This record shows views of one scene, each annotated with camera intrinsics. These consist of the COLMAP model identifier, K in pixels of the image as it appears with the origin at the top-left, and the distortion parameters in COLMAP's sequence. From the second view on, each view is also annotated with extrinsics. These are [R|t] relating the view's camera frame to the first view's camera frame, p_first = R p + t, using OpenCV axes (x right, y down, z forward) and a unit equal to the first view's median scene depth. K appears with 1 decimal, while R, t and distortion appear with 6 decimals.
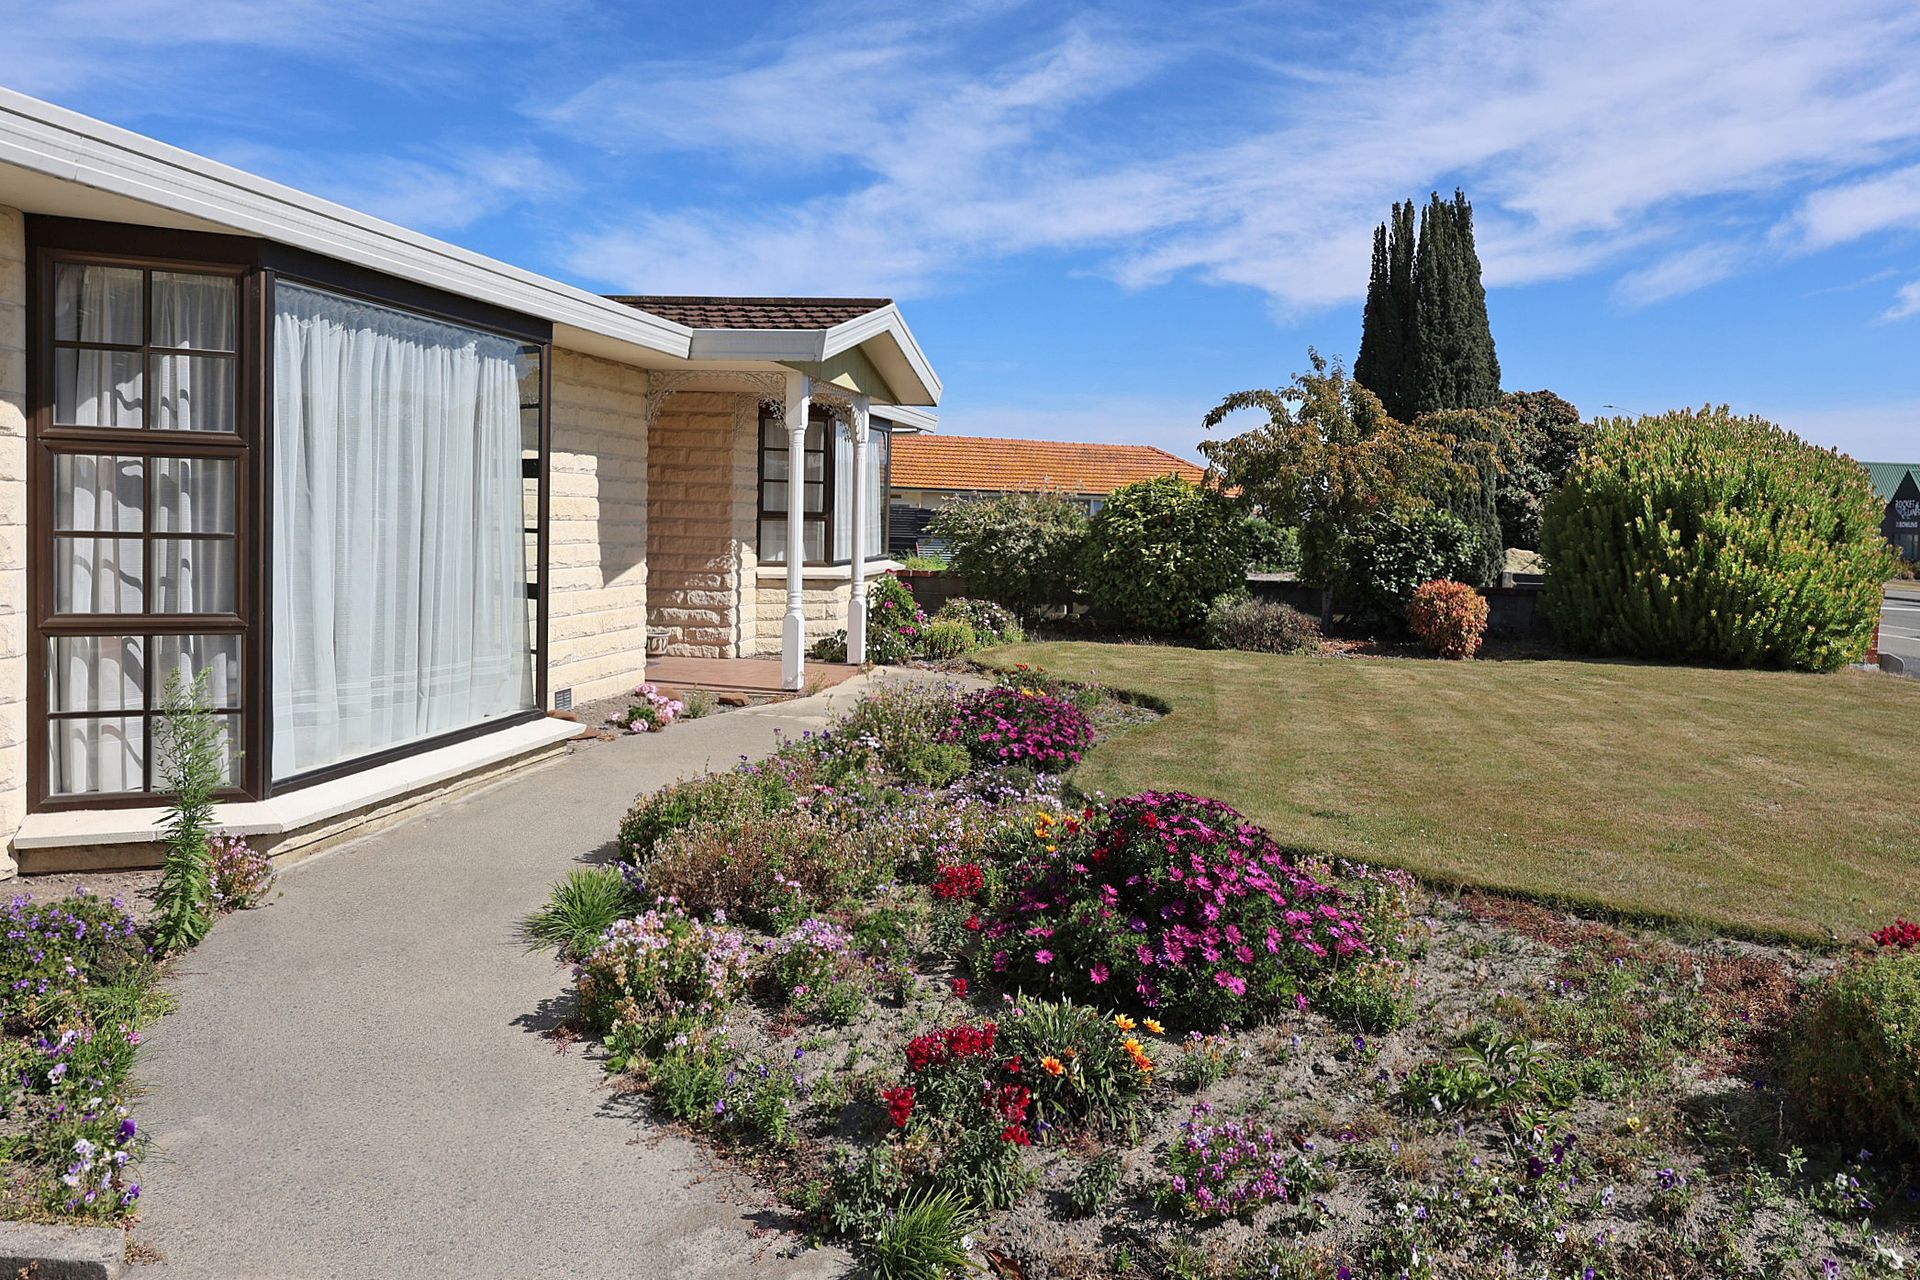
lens RADIAL K [[1308.2, 0, 1096.3], [0, 1308.2, 567.9], [0, 0, 1]] dist [0.001953, 0.002068]
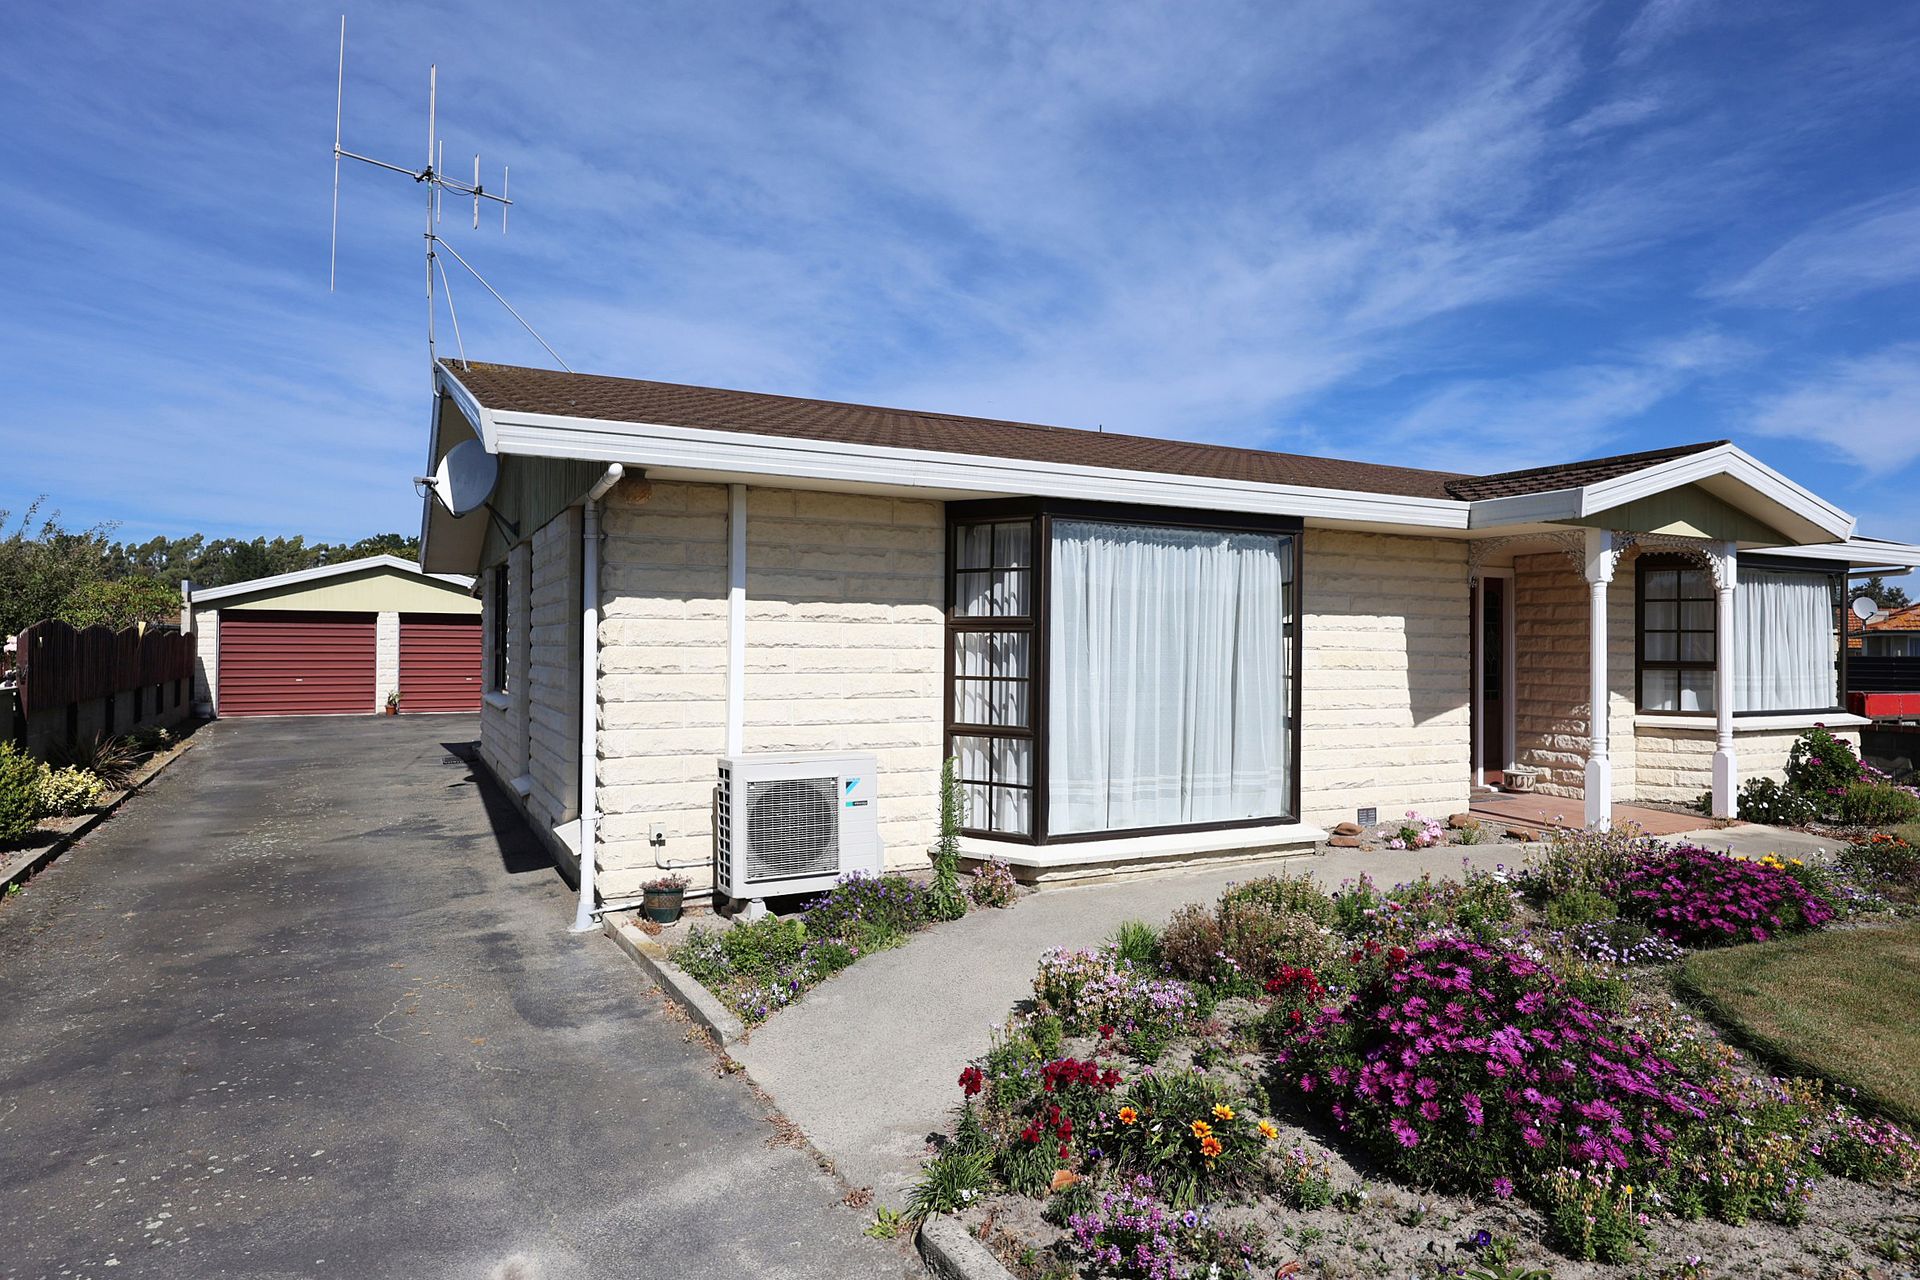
lens RADIAL K [[1116.9, 0, 960.0], [0, 1116.9, 640.0], [0, 0, 1]] dist [0.002270, 0.000469]
pose [[0.542309, -0.026395, -0.839764, 0.262073], [-0.028938, 0.998327, -0.050067, -0.000584], [0.839681, 0.051453, 0.540638, 0.099851]]
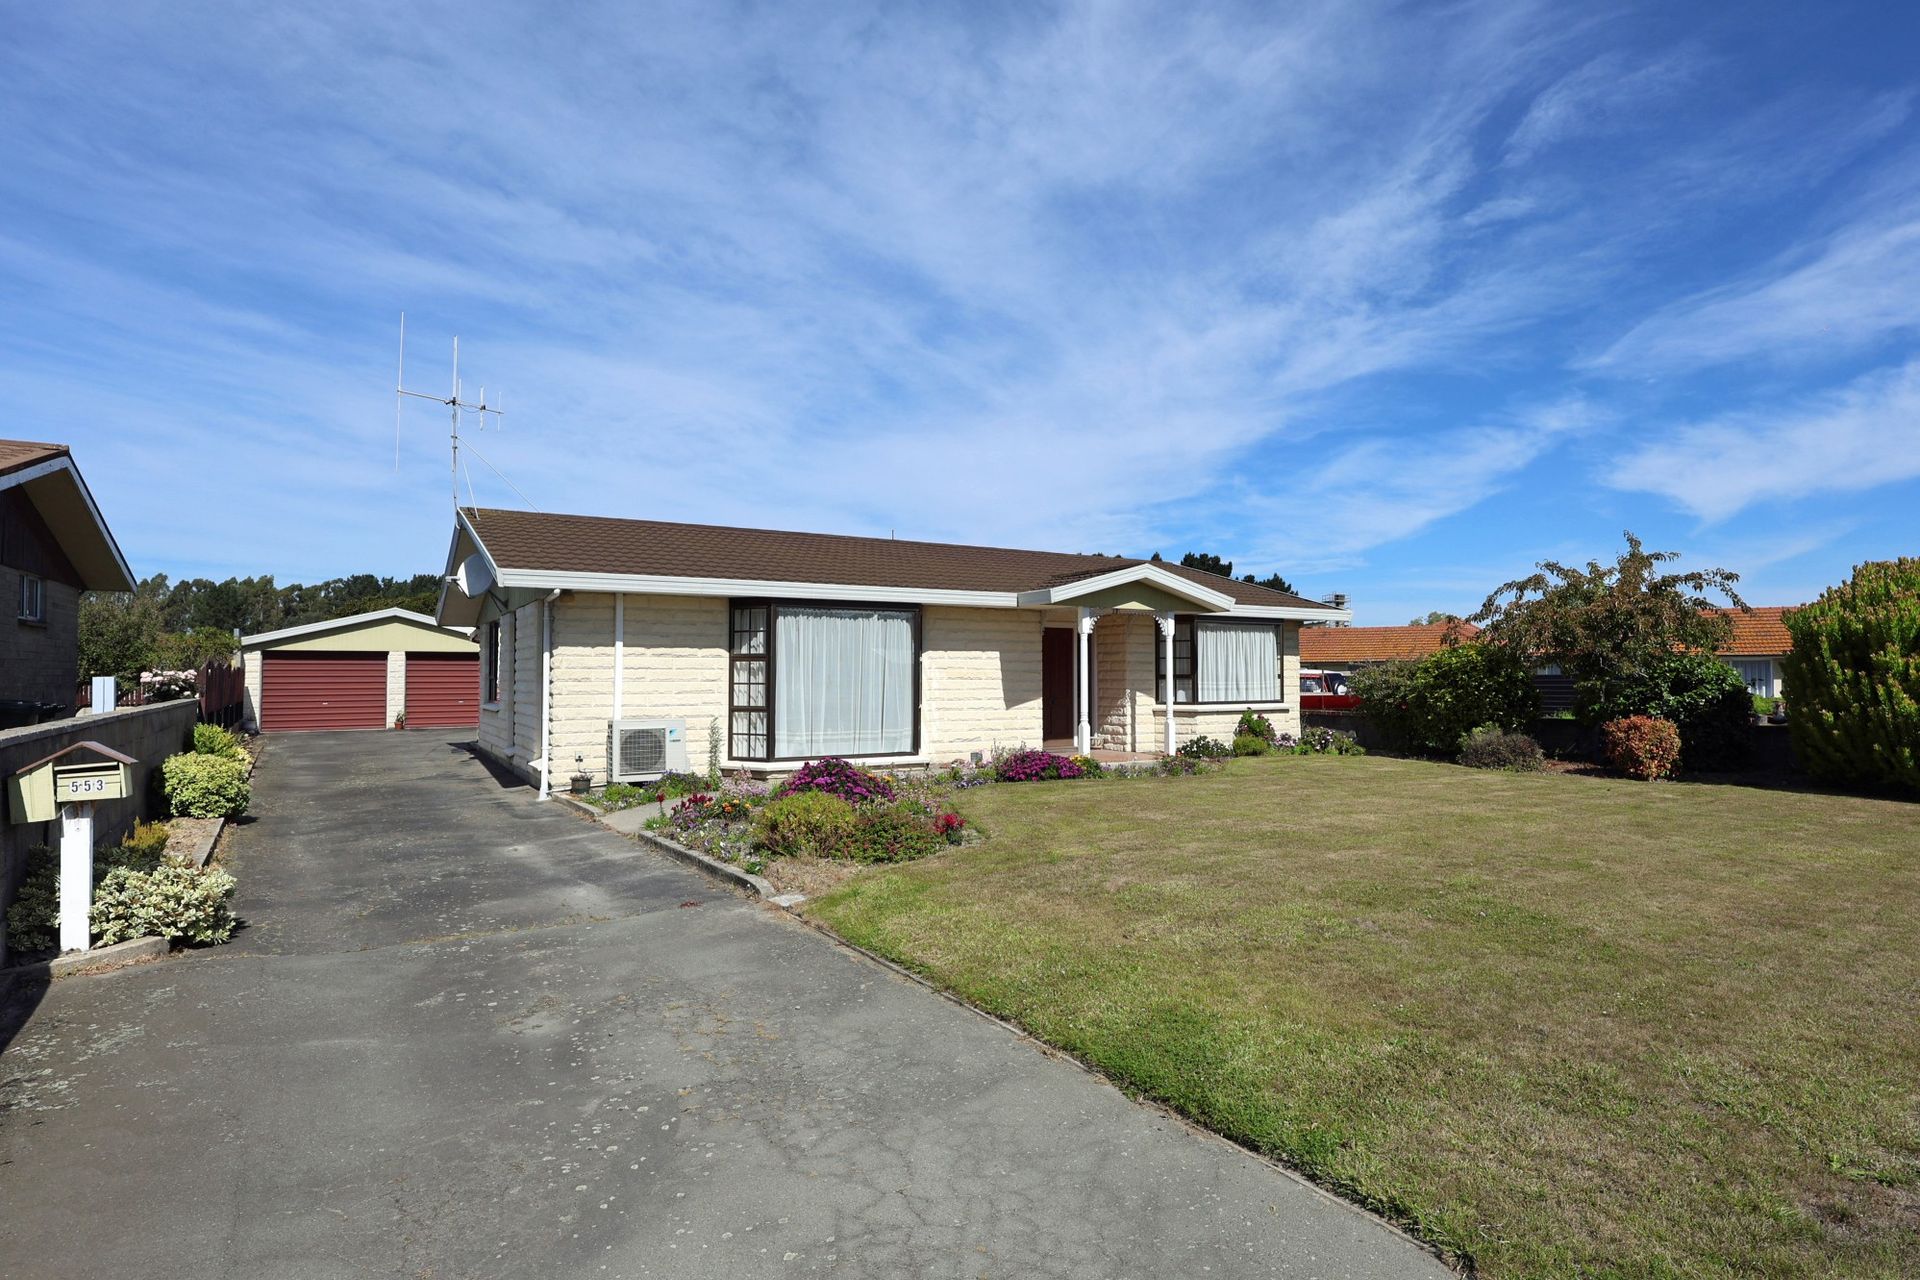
lens RADIAL K [[1031.2, 0, 1034.6], [0, 1031.2, 631.4], [0, 0, 1]] dist [-0.001516, 0.001519]
pose [[0.626774, -0.061427, -0.776776, 1.063524], [-0.014274, 0.995815, -0.090266, 0.041401], [0.779070, 0.067665, 0.623274, -0.077703]]
